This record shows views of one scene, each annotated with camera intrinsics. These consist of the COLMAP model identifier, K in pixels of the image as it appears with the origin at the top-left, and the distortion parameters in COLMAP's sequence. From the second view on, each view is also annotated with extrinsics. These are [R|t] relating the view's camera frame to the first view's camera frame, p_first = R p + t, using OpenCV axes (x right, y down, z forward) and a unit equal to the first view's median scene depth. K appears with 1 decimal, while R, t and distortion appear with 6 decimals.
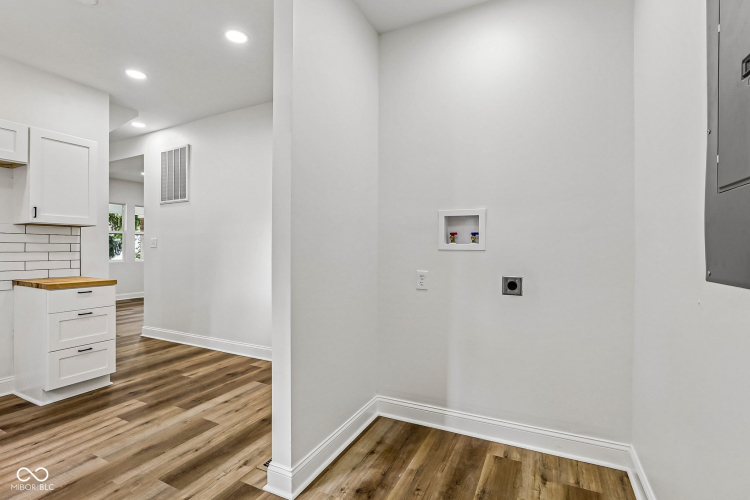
lens RADIAL K [[350.6, 0, 363.6], [0, 350.6, 247.5], [0, 0, 1]] dist [-0.051724, 0.024504]
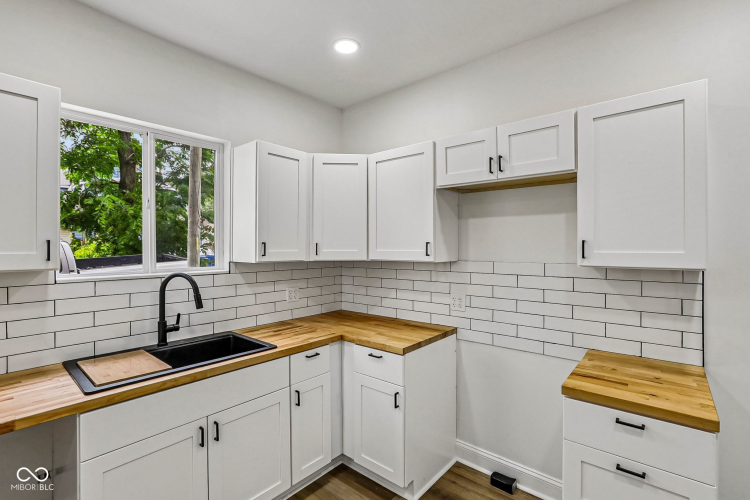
lens RADIAL K [[358.9, 0, 371.2], [0, 358.9, 247.0], [0, 0, 1]] dist [-0.041067, 0.019451]
pose [[-0.204646, -0.005222, -0.978822, -0.274521], [0.006244, 0.999958, -0.006640, -0.103595], [0.978816, -0.007470, -0.204605, 0.745125]]
